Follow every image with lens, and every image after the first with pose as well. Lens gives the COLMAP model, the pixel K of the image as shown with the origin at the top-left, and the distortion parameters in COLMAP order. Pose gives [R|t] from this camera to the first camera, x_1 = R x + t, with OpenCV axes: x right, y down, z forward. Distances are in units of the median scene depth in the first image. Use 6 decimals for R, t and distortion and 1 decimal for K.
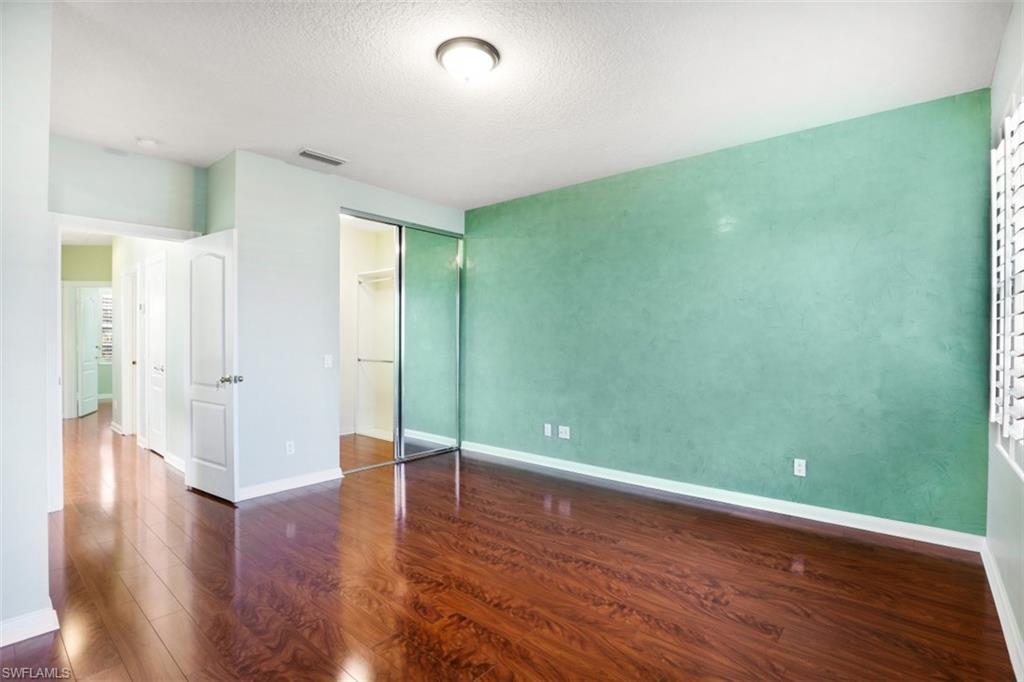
lens RADIAL K [[479.2, 0, 520.4], [0, 479.2, 340.1], [0, 0, 1]] dist [-0.031910, 0.001269]
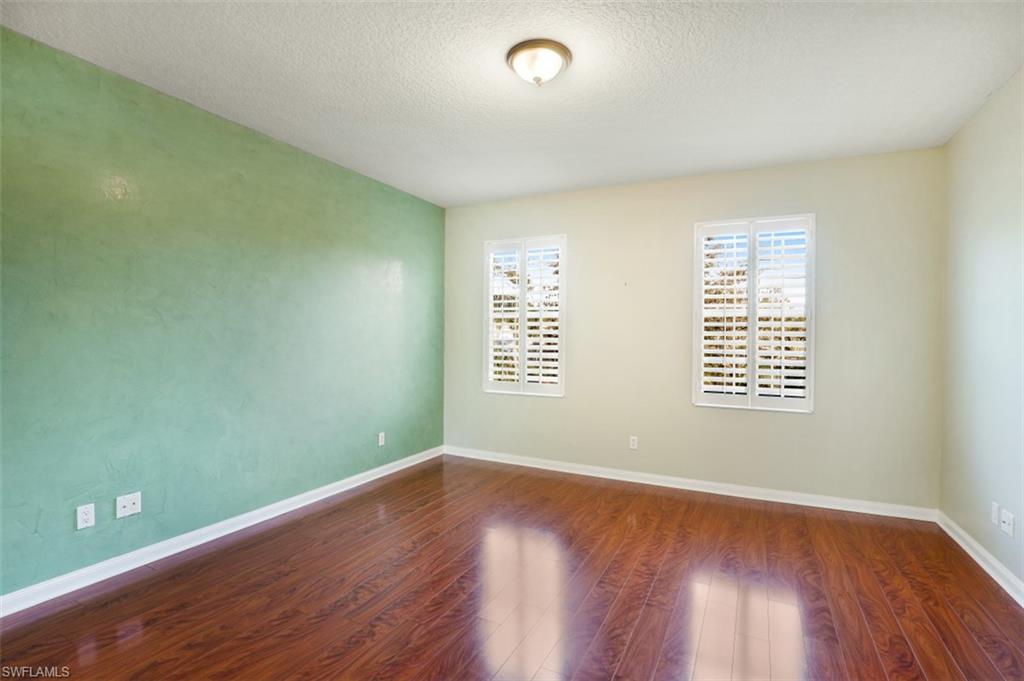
lens RADIAL K [[479.2, 0, 520.4], [0, 479.2, 339.6], [0, 0, 1]] dist [-0.031910, 0.001269]
pose [[-0.230857, -0.011299, 0.972922, -0.781157], [-0.008781, 0.999916, 0.009529, -0.021320], [-0.972948, -0.006343, -0.230936, 0.935667]]
